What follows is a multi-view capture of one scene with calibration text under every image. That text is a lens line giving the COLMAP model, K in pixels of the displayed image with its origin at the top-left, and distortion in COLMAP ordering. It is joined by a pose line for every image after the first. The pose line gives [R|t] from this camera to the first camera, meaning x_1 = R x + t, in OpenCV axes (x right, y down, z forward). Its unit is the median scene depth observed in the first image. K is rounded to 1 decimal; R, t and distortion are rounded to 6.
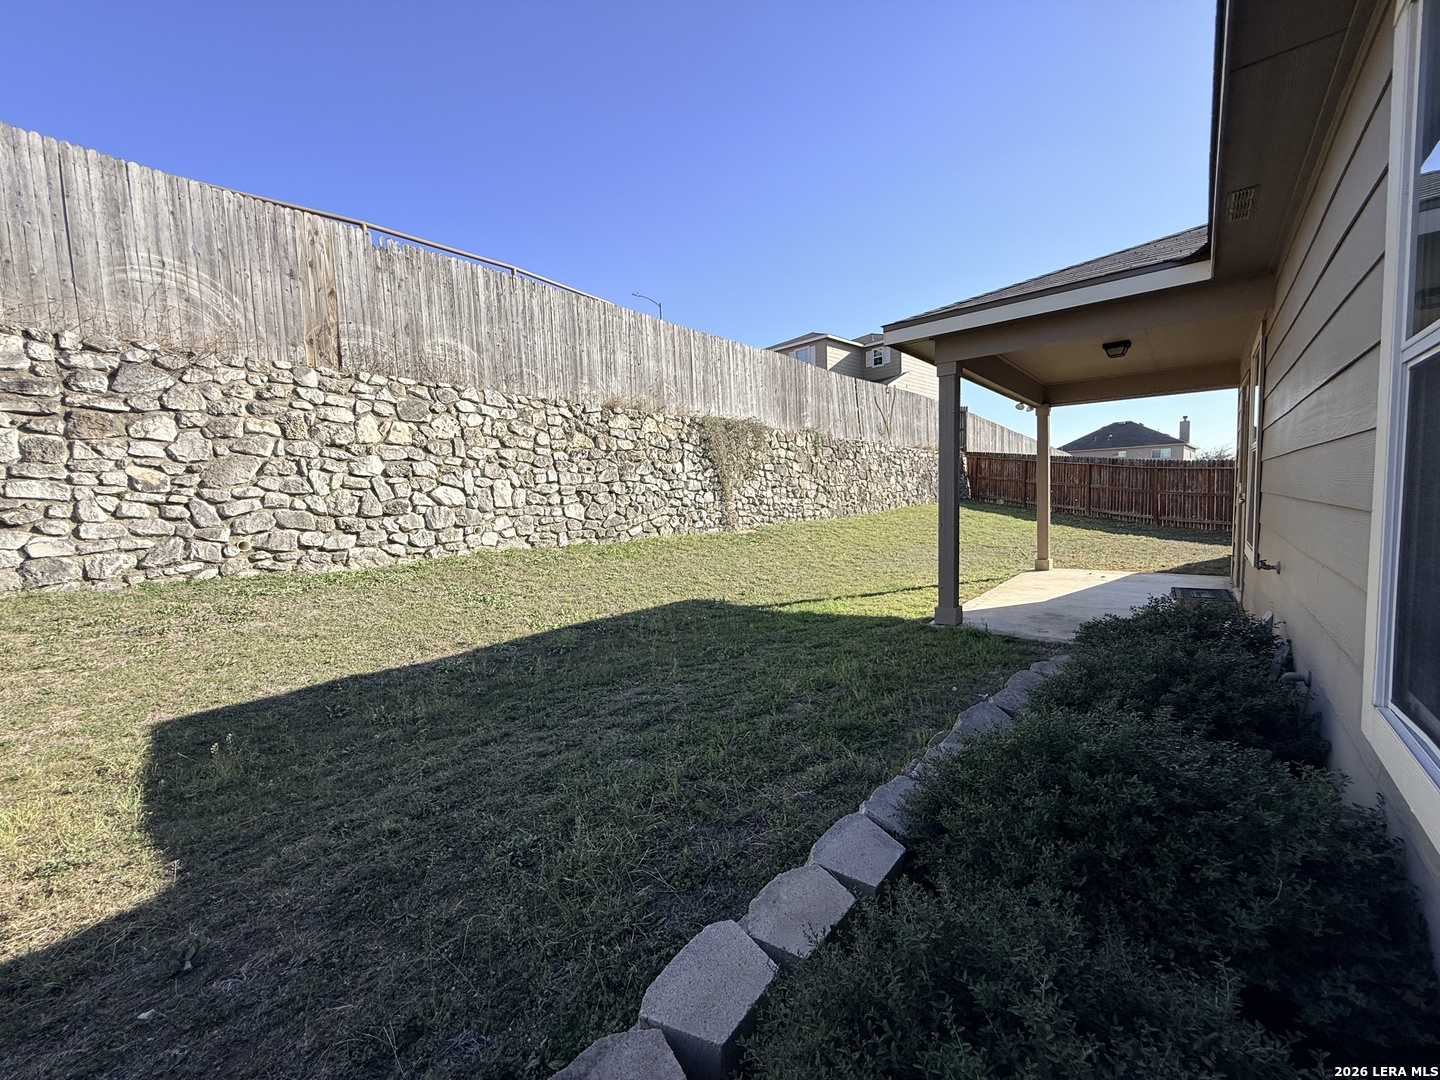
lens RADIAL K [[575.0, 0, 717.2], [0, 575.0, 539.4], [0, 0, 1]] dist [-0.000212, -0.000314]
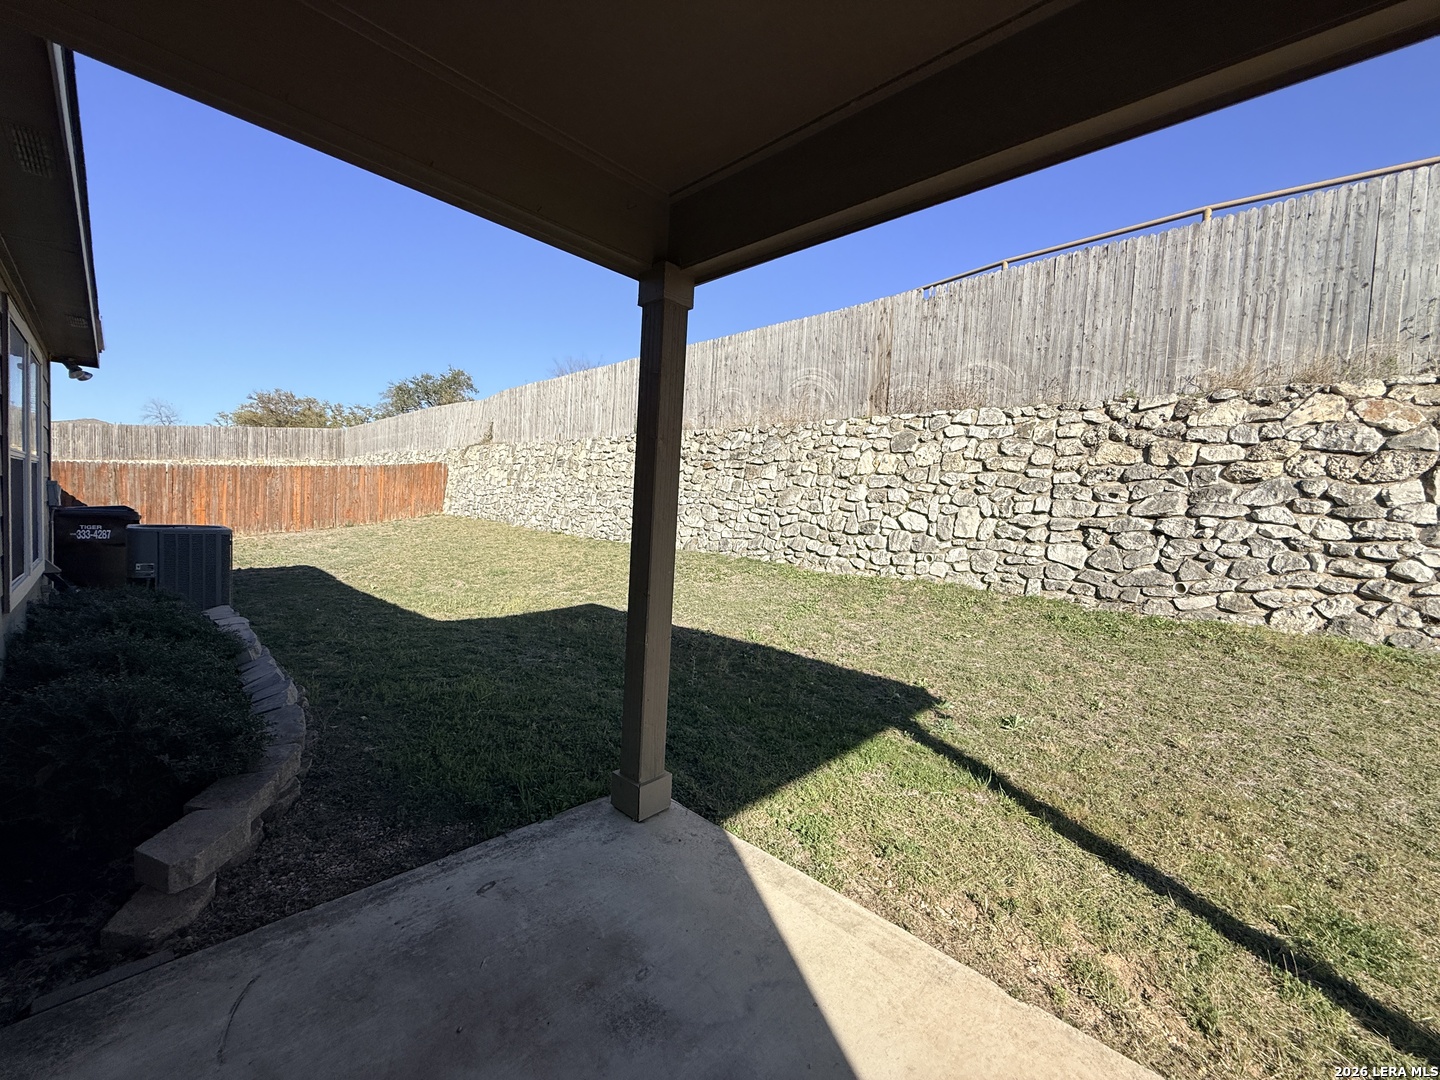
lens RADIAL K [[575.0, 0, 717.2], [0, 575.0, 539.4], [0, 0, 1]] dist [-0.000212, -0.000314]
pose [[-0.069300, 0.078160, -0.994529, 0.571497], [-0.119377, 0.989113, 0.086053, -0.087816], [0.990428, 0.124687, -0.059215, 0.695793]]
